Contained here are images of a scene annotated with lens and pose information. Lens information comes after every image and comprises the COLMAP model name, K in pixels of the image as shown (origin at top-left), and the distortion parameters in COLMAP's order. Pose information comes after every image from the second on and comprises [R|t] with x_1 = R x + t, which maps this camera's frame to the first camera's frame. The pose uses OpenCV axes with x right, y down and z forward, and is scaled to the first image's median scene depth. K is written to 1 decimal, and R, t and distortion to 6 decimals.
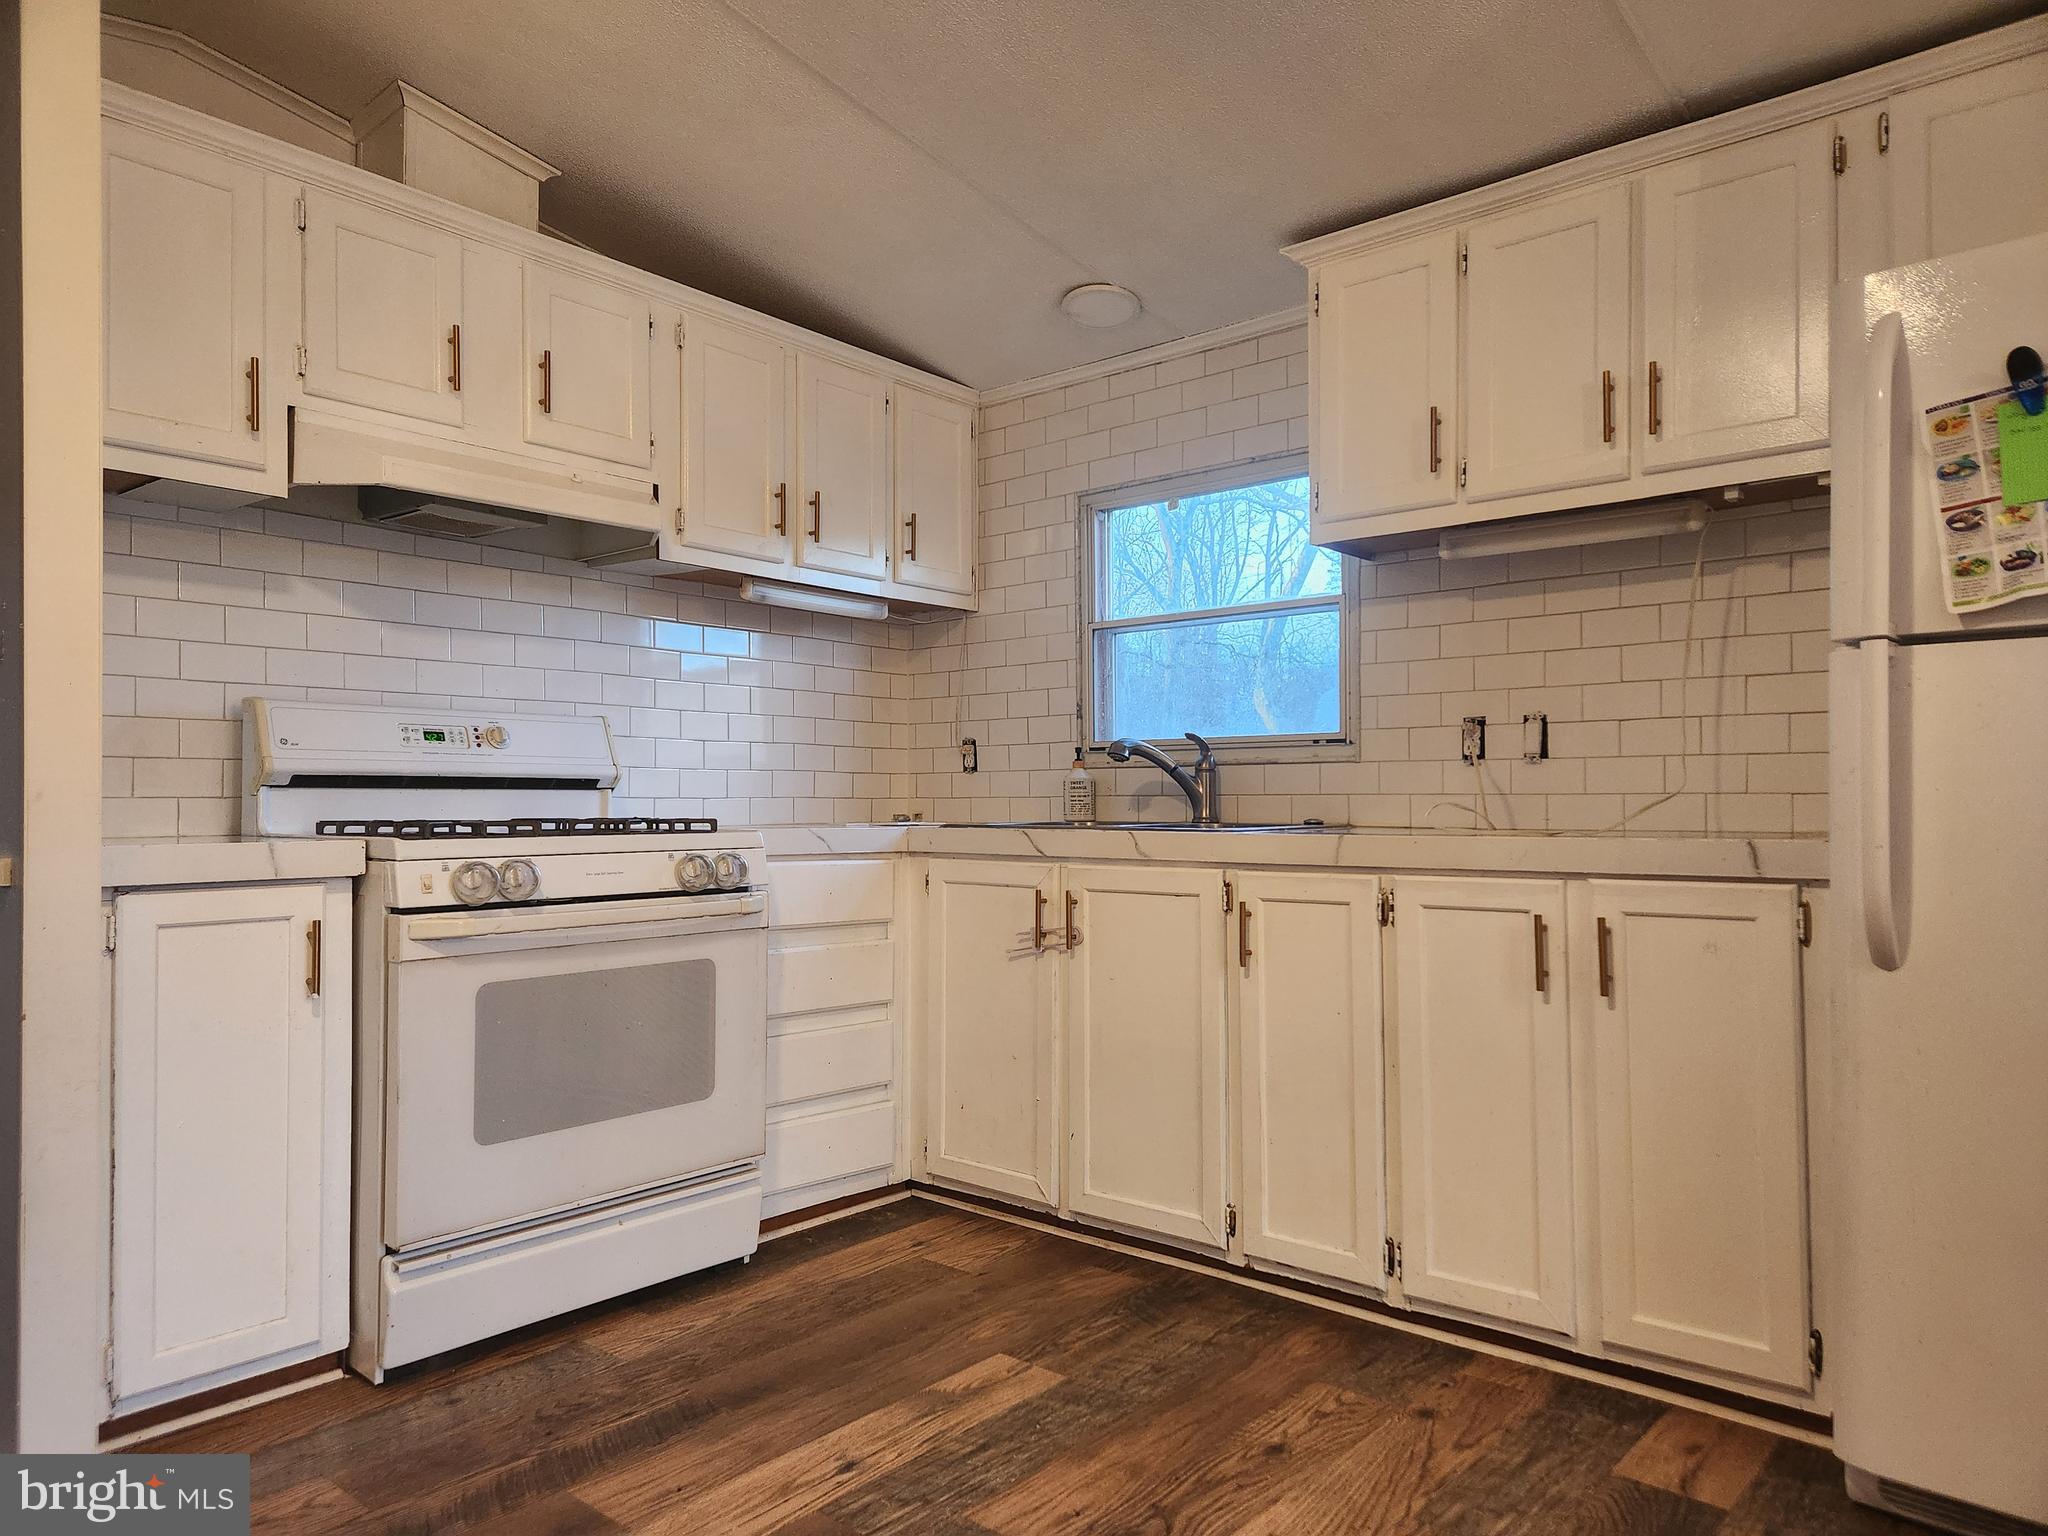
lens RADIAL K [[1363.1, 0, 1025.3], [0, 1363.1, 771.8], [0, 0, 1]] dist [0.026550, -0.000501]
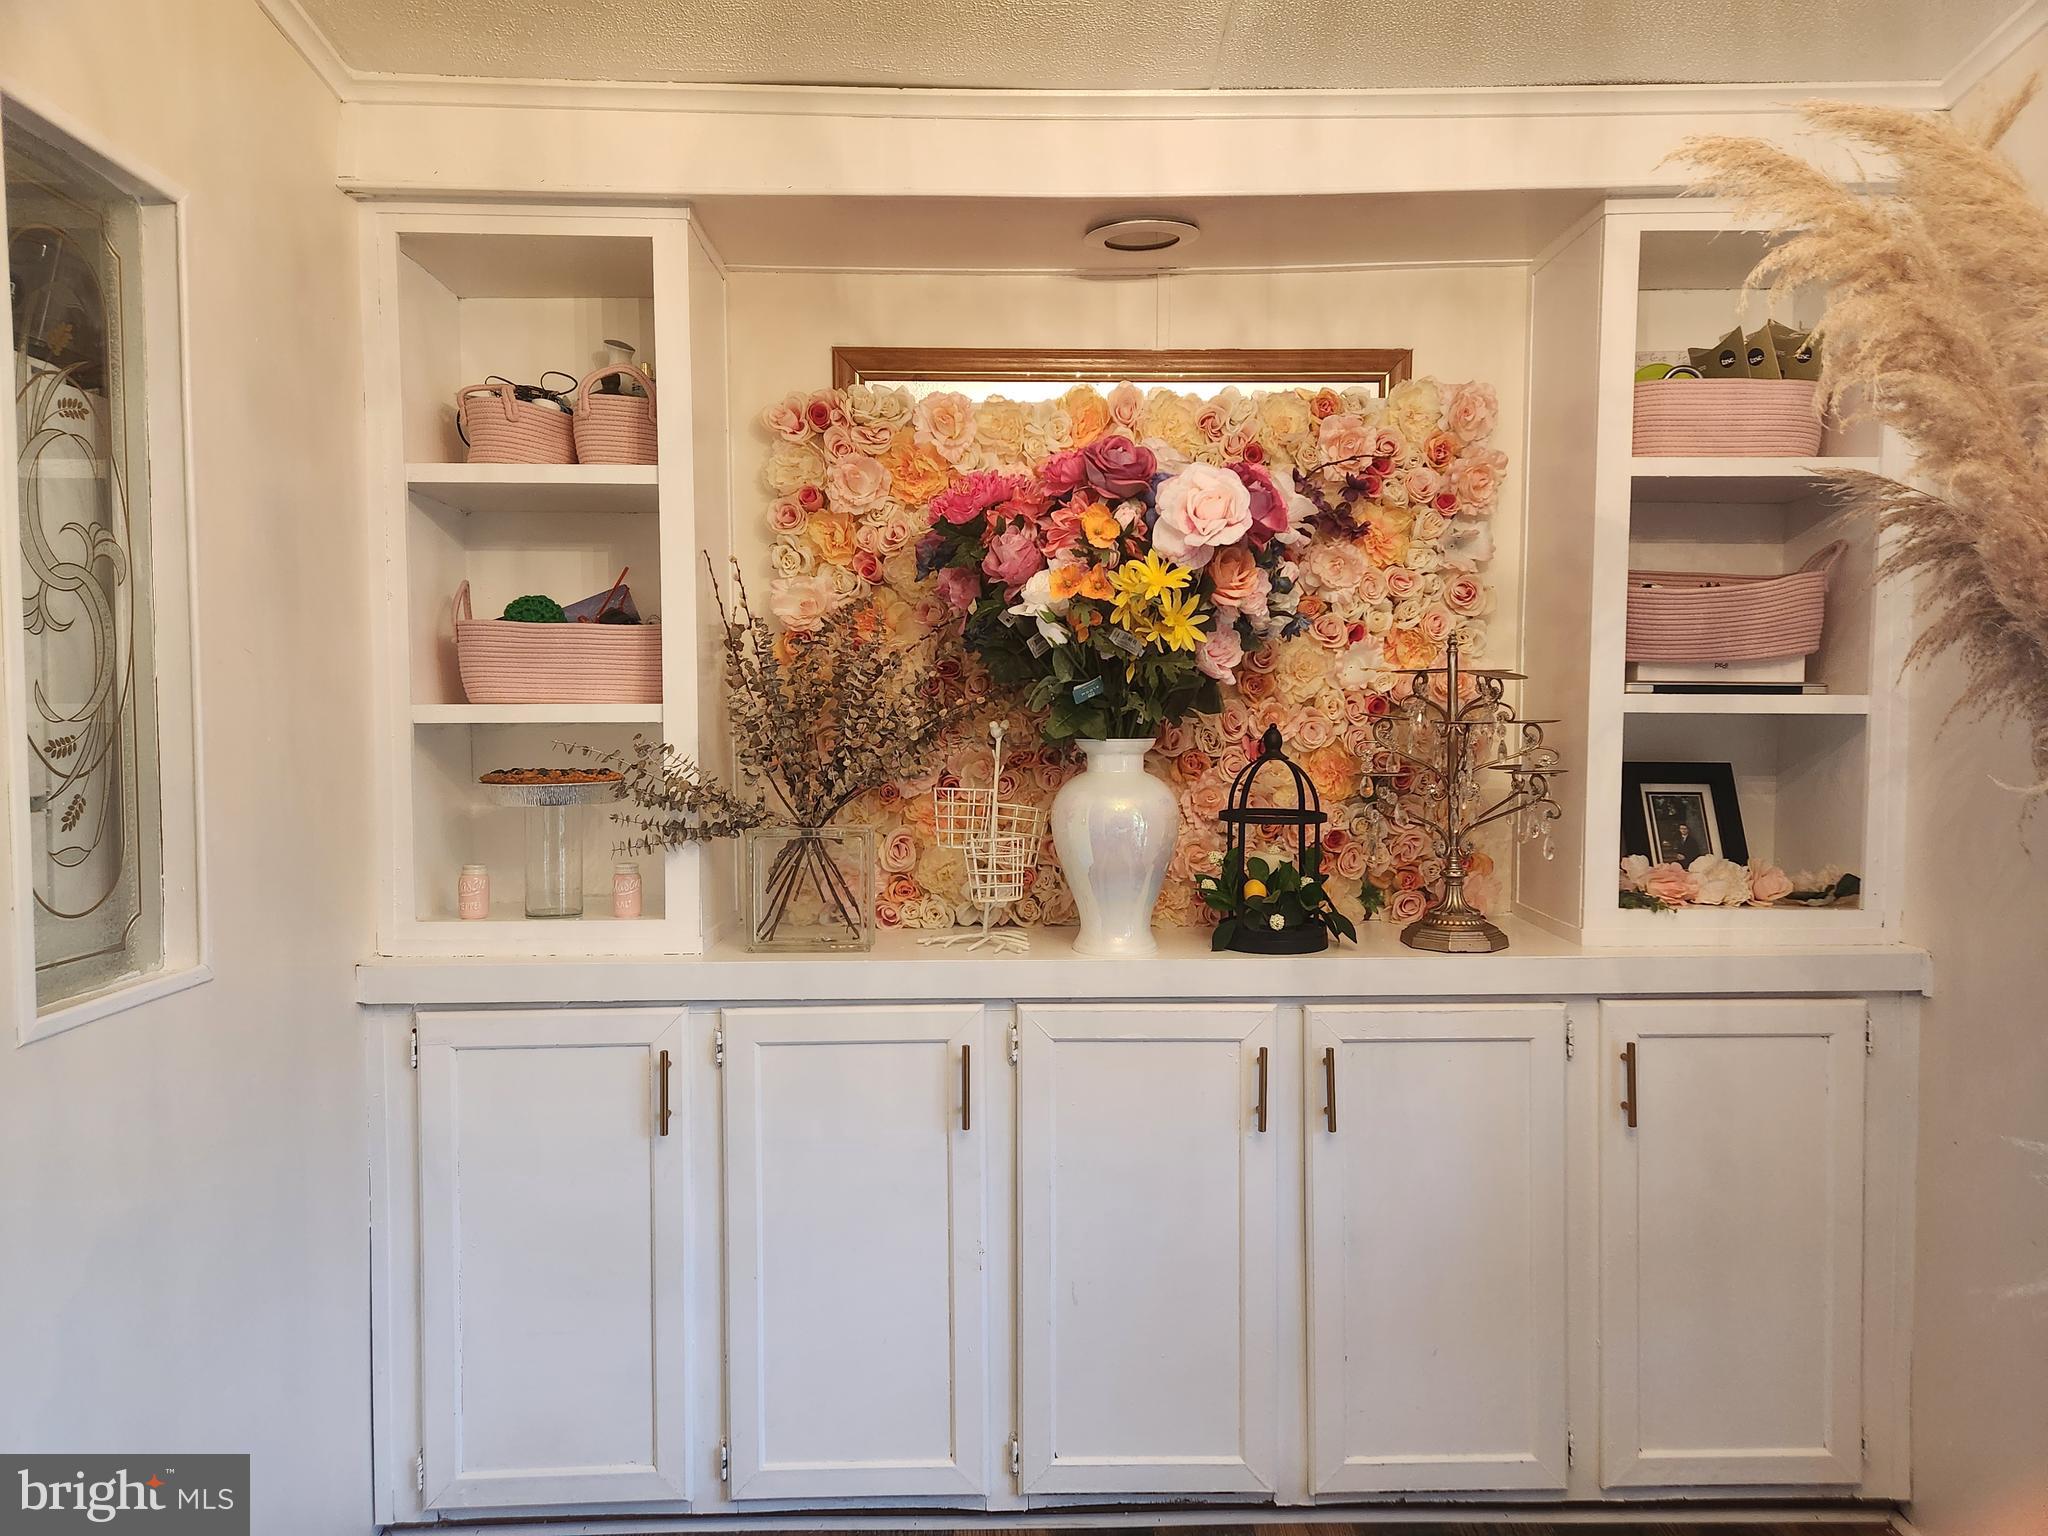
lens RADIAL K [[1363.1, 0, 1025.3], [0, 1363.1, 771.8], [0, 0, 1]] dist [0.026550, -0.000501]
pose [[0.746070, 0.075576, 0.661565, -0.403920], [-0.010922, 0.994793, -0.101326, 0.013199], [-0.665778, 0.068371, 0.743011, 0.377091]]
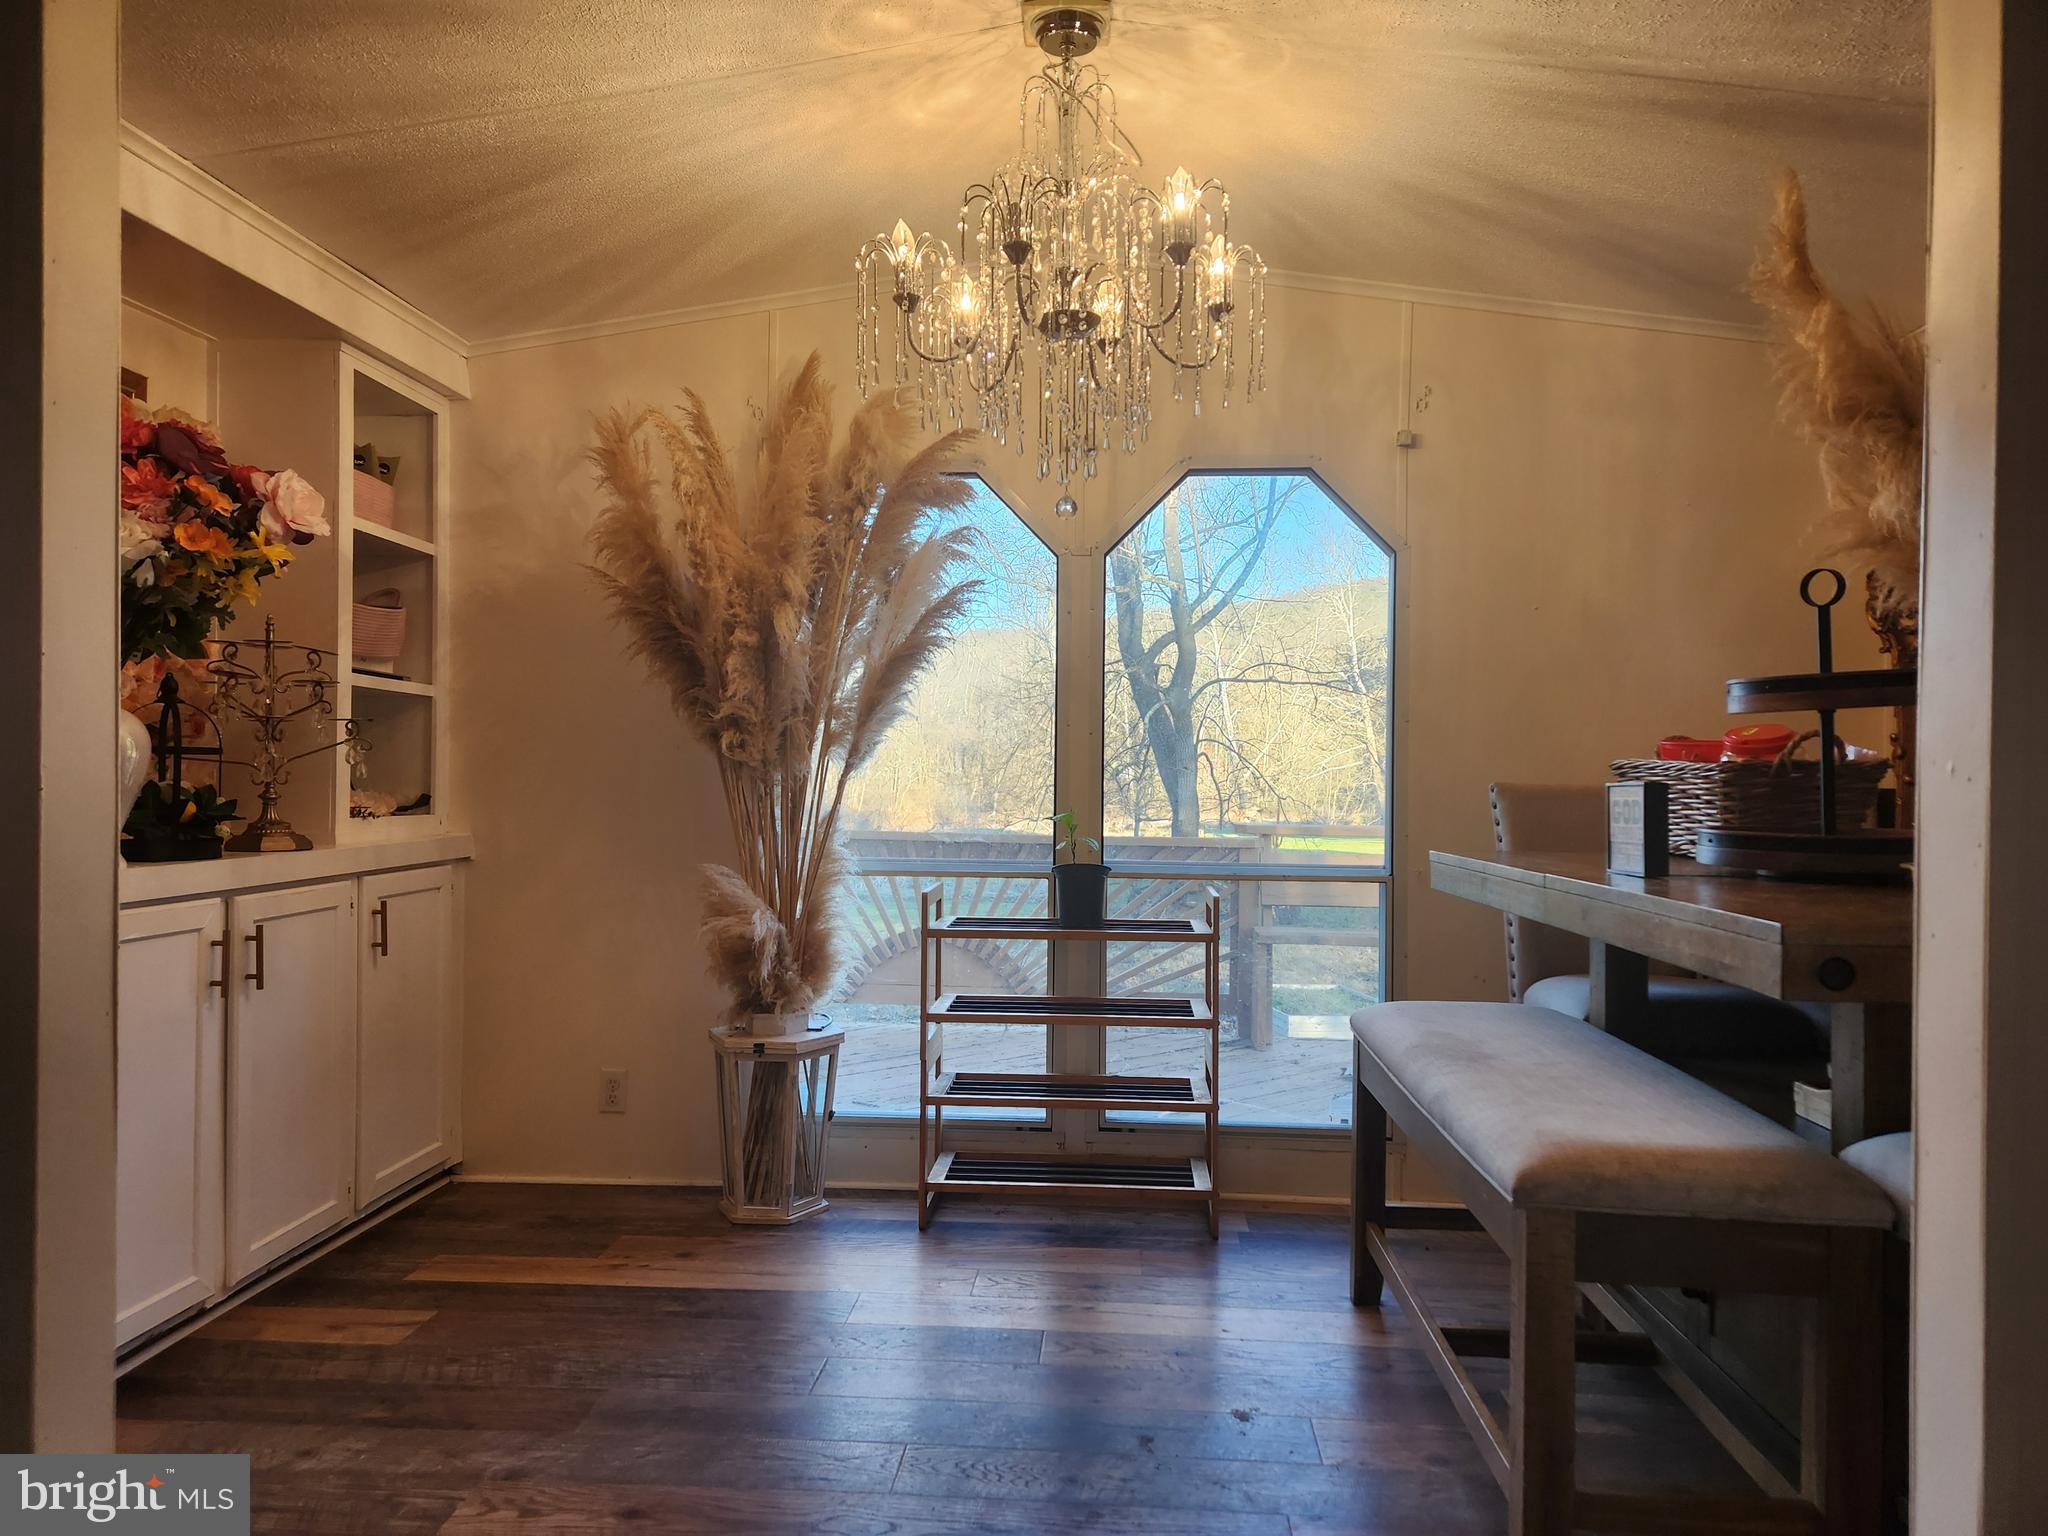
lens RADIAL K [[1363.1, 0, 1025.3], [0, 1363.1, 771.8], [0, 0, 1]] dist [0.026550, -0.000501]
pose [[-0.590920, 0.104289, 0.799961, -0.796196], [0.134509, 0.990465, -0.029764, 0.067540], [-0.795437, 0.090014, -0.599314, 0.858156]]
